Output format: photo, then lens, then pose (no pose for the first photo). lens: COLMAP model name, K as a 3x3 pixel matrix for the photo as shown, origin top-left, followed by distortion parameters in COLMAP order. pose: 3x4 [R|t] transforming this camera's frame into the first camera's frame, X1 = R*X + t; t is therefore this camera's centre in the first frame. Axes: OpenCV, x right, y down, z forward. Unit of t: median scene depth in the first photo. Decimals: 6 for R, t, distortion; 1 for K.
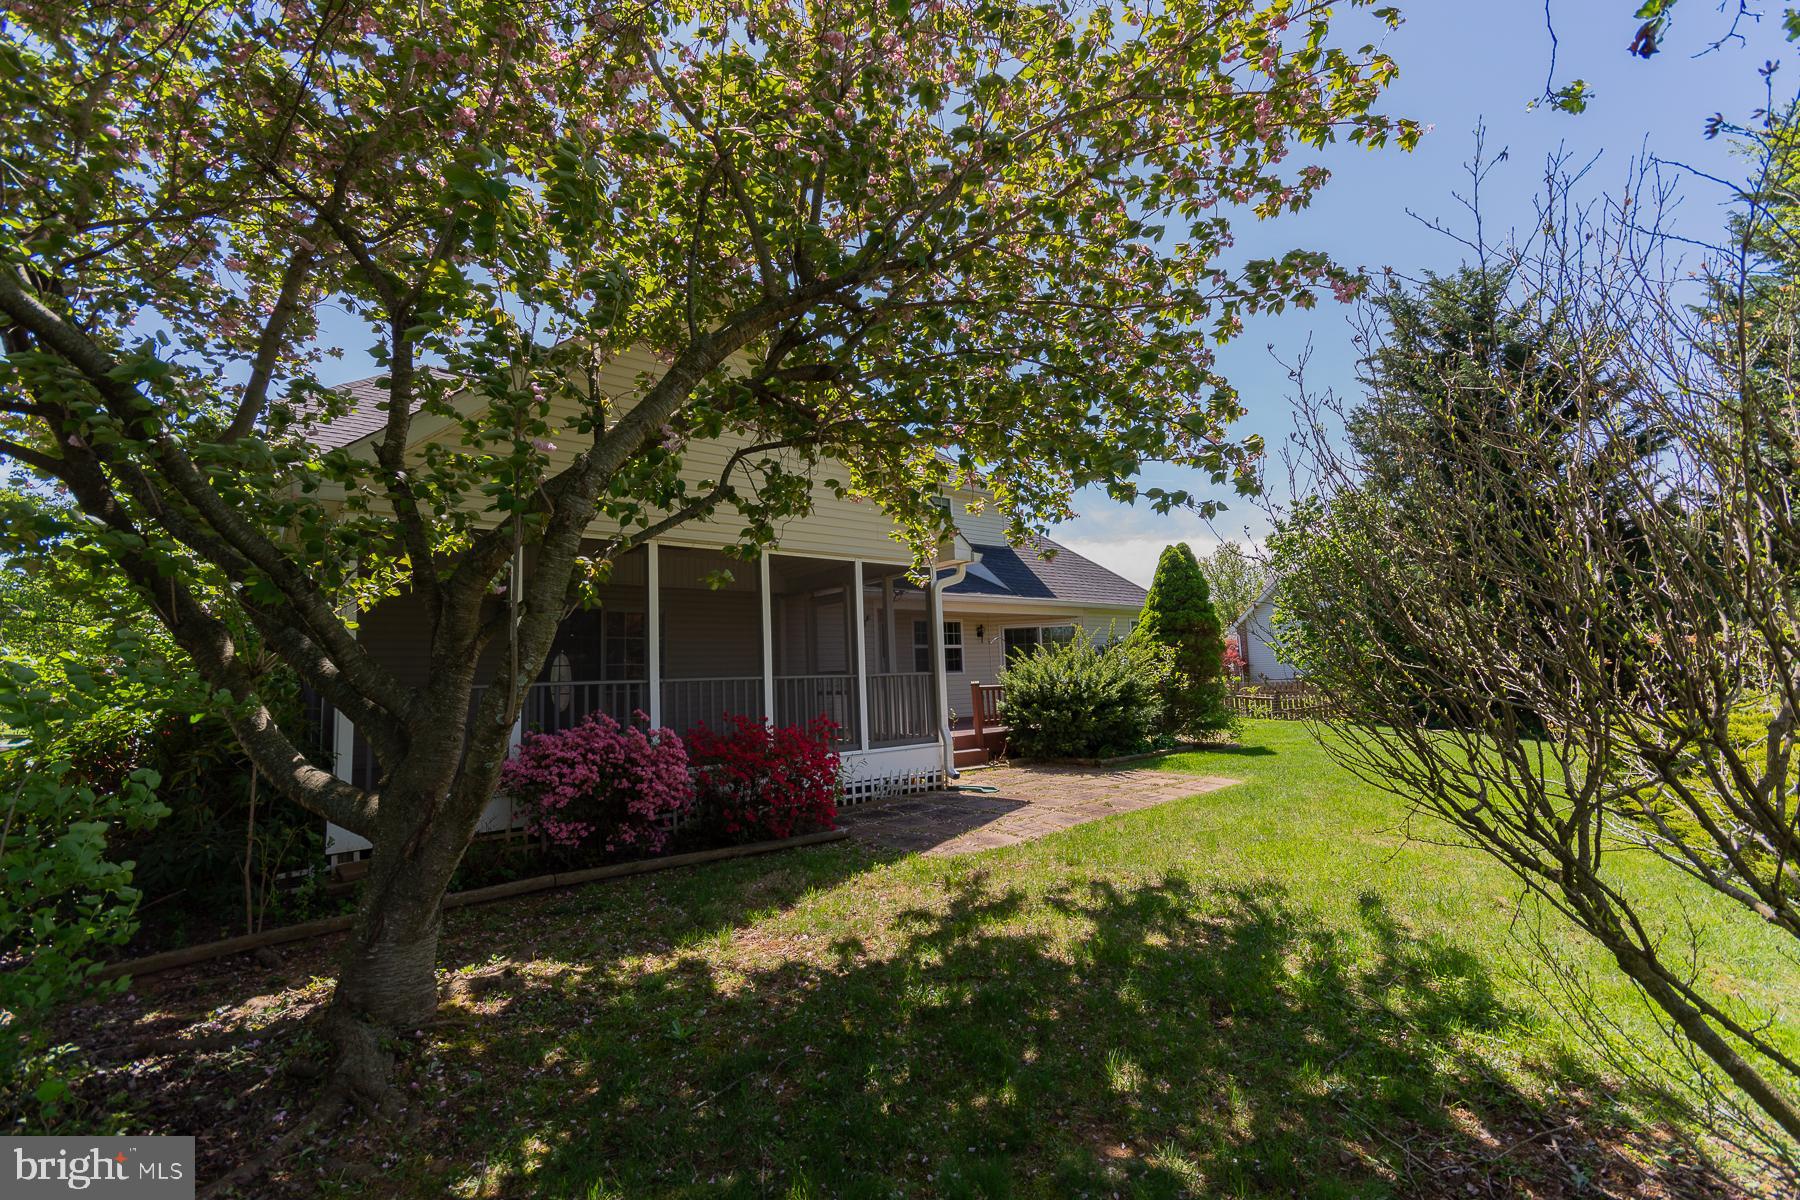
lens RADIAL K [[790.0, 0, 891.9], [0, 790.0, 601.7], [0, 0, 1]] dist [0.004439, -0.000898]
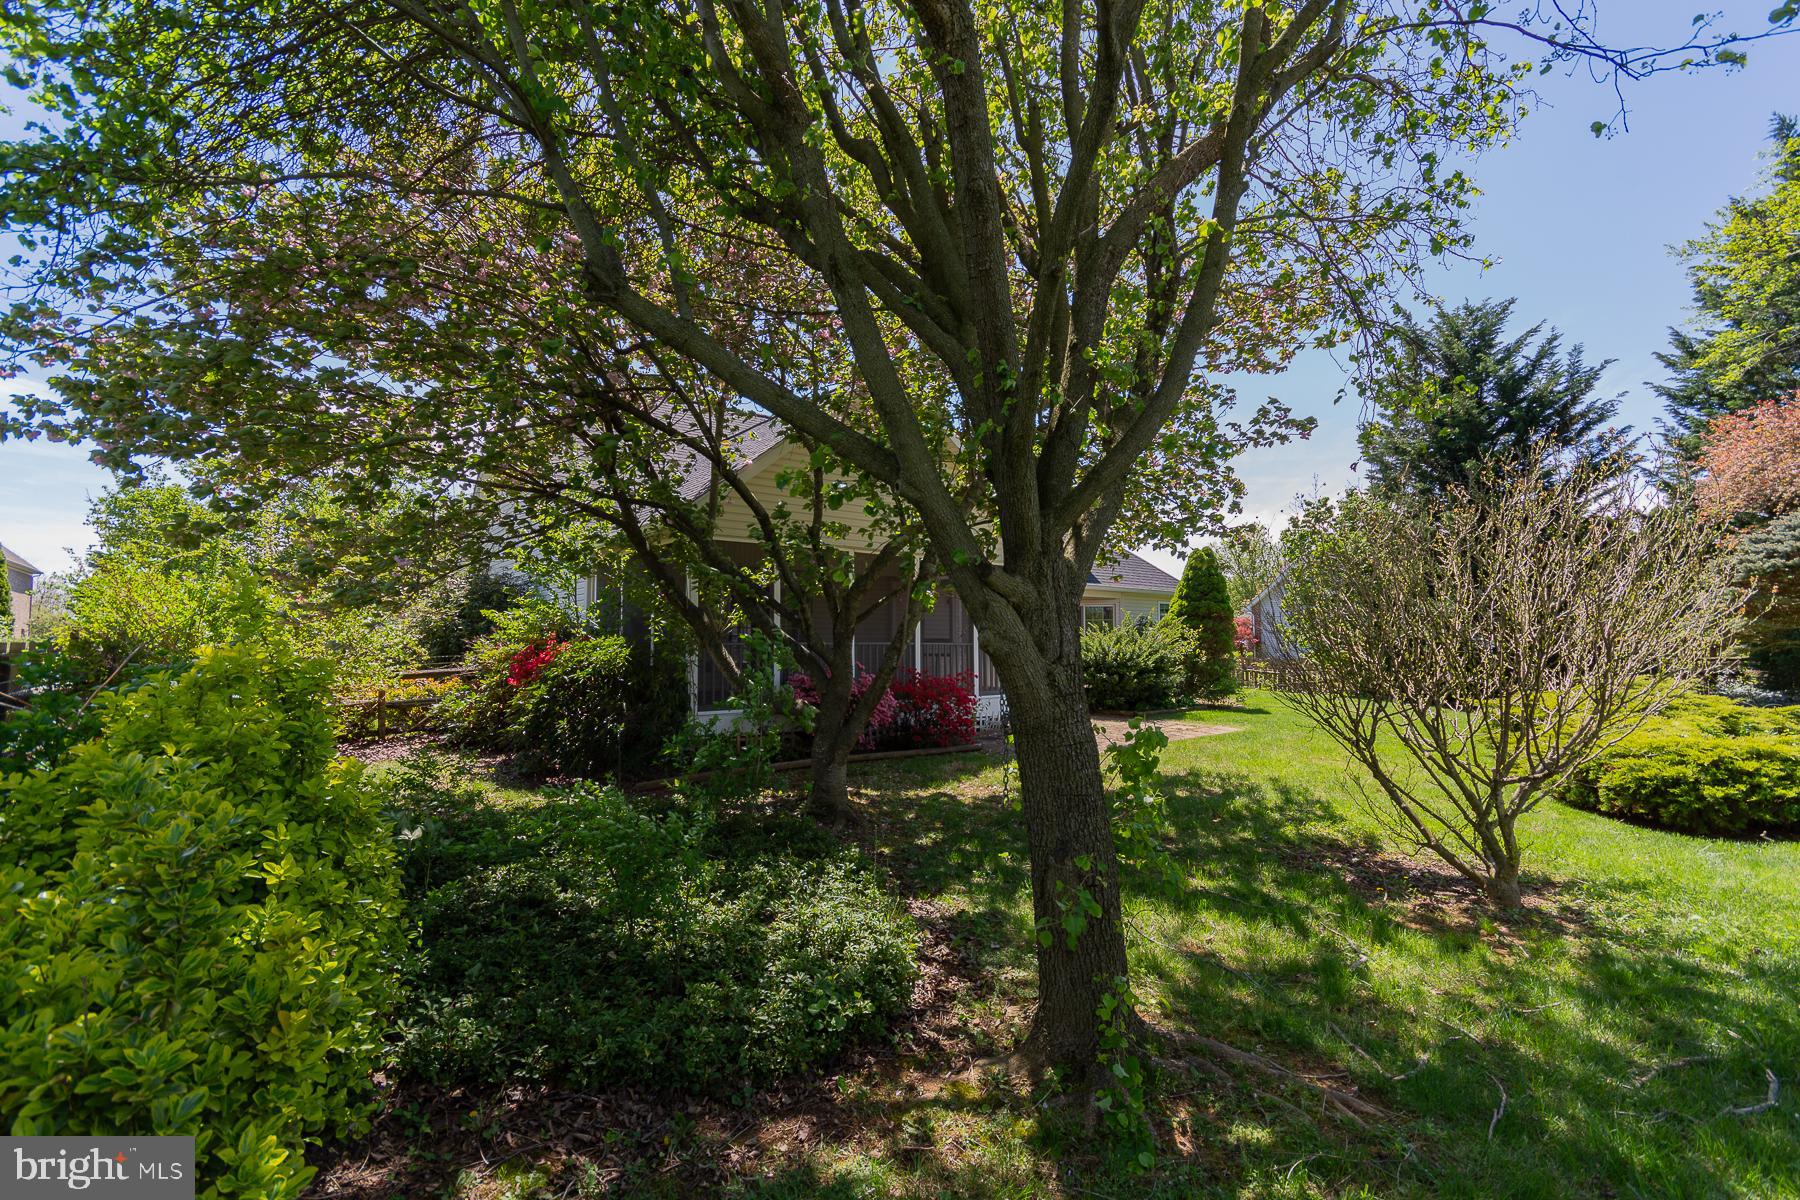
lens RADIAL K [[790.0, 0, 909.9], [0, 790.0, 599.5], [0, 0, 1]] dist [0.004439, -0.000898]
pose [[0.999192, 0.040200, -0.000211, -0.096189], [-0.040149, 0.998154, 0.045570, -0.026885], [0.002042, -0.045525, 0.998961, -0.246039]]
